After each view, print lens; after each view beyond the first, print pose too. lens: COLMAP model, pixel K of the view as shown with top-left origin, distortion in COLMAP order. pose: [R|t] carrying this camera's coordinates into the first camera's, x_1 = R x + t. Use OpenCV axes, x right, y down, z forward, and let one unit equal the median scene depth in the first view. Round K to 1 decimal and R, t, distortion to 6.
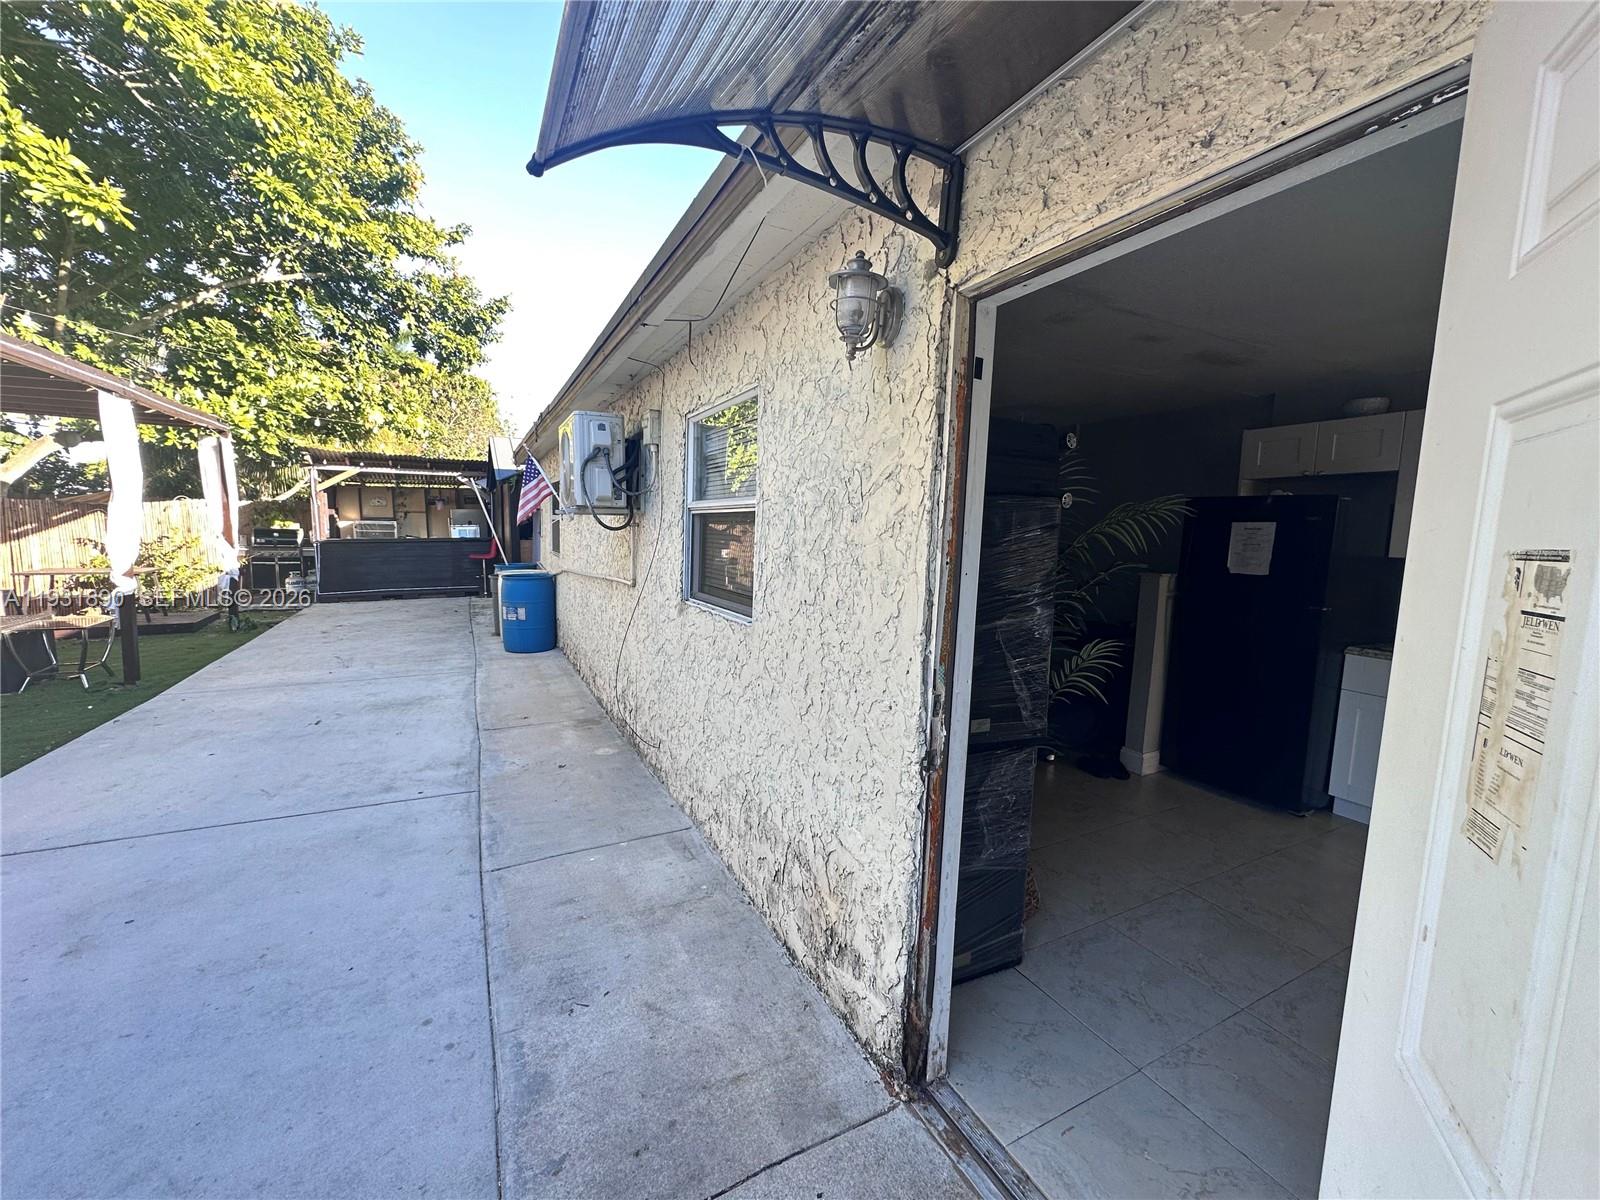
lens RADIAL K [[643.2, 0, 794.6], [0, 643.2, 599.6], [0, 0, 1]] dist [0.001865, -0.005558]
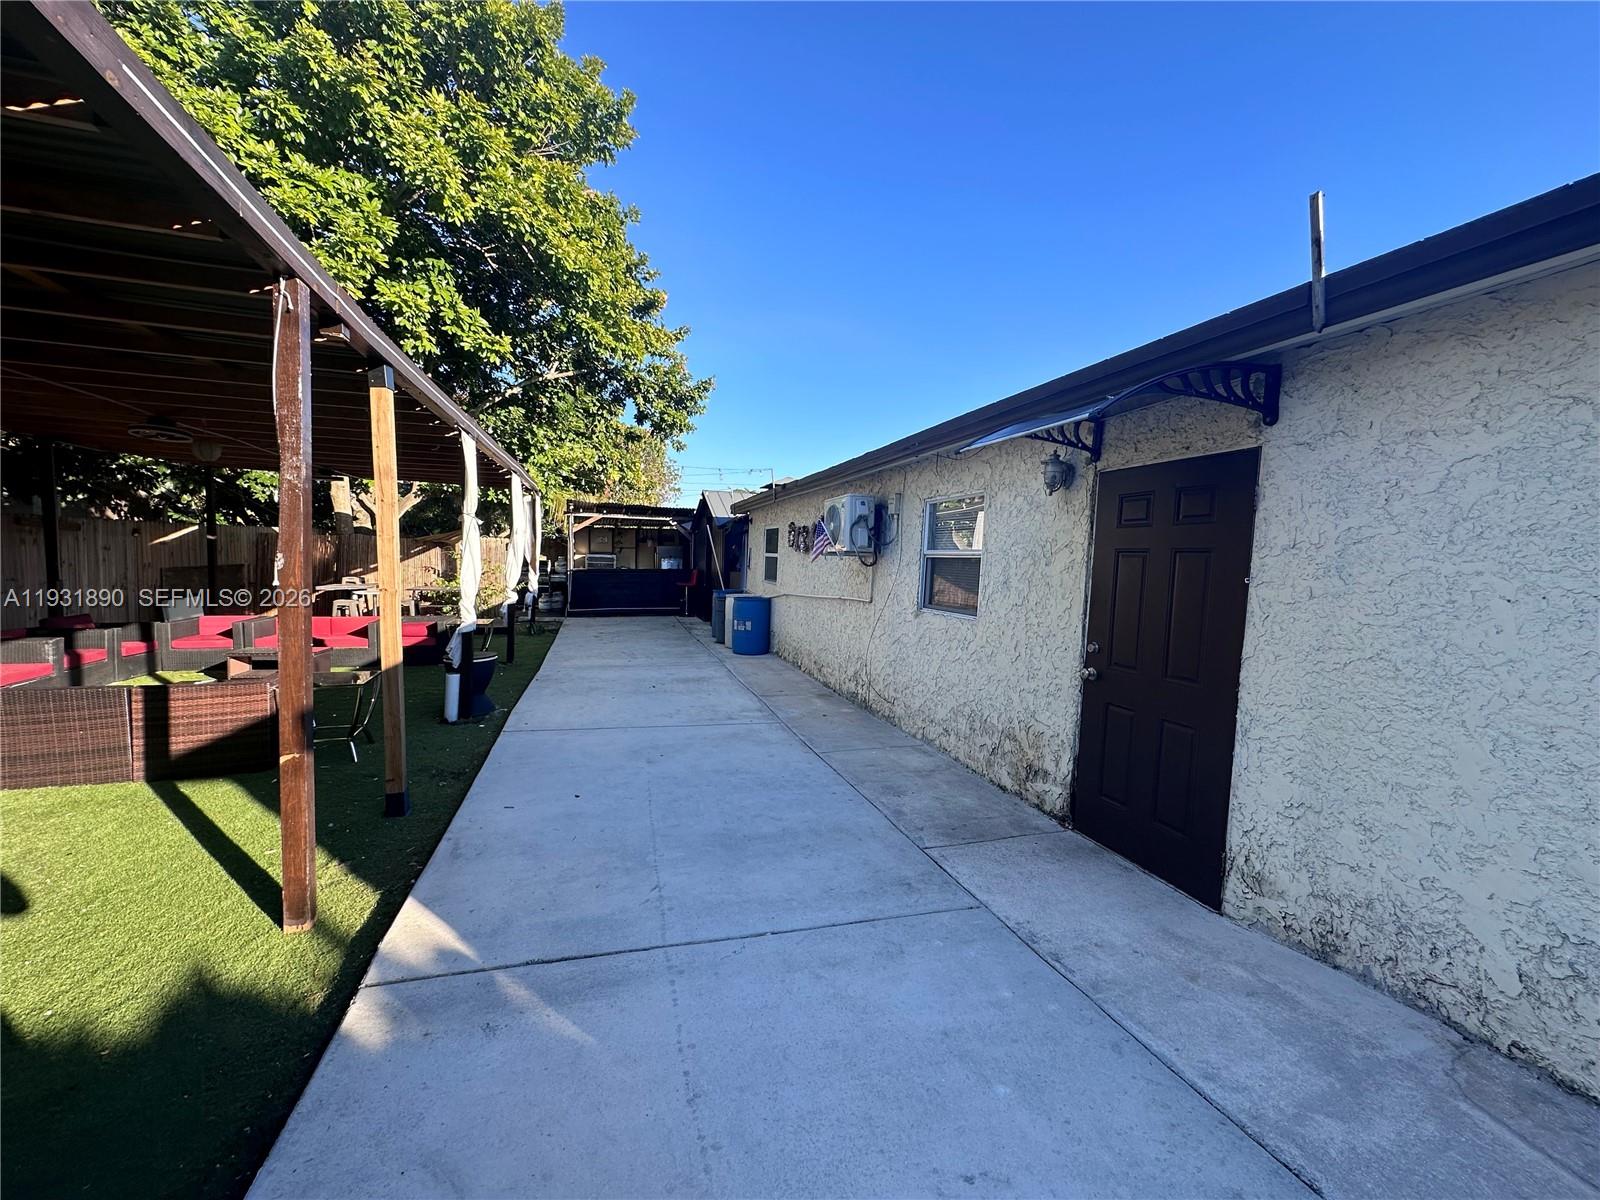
lens RADIAL K [[643.2, 0, 794.6], [0, 643.2, 599.6], [0, 0, 1]] dist [0.001865, -0.005558]
pose [[0.983567, 0.022190, -0.179177, -0.212895], [-0.031671, 0.998235, -0.050231, 0.077829], [0.177746, 0.055080, 0.982534, -0.765102]]
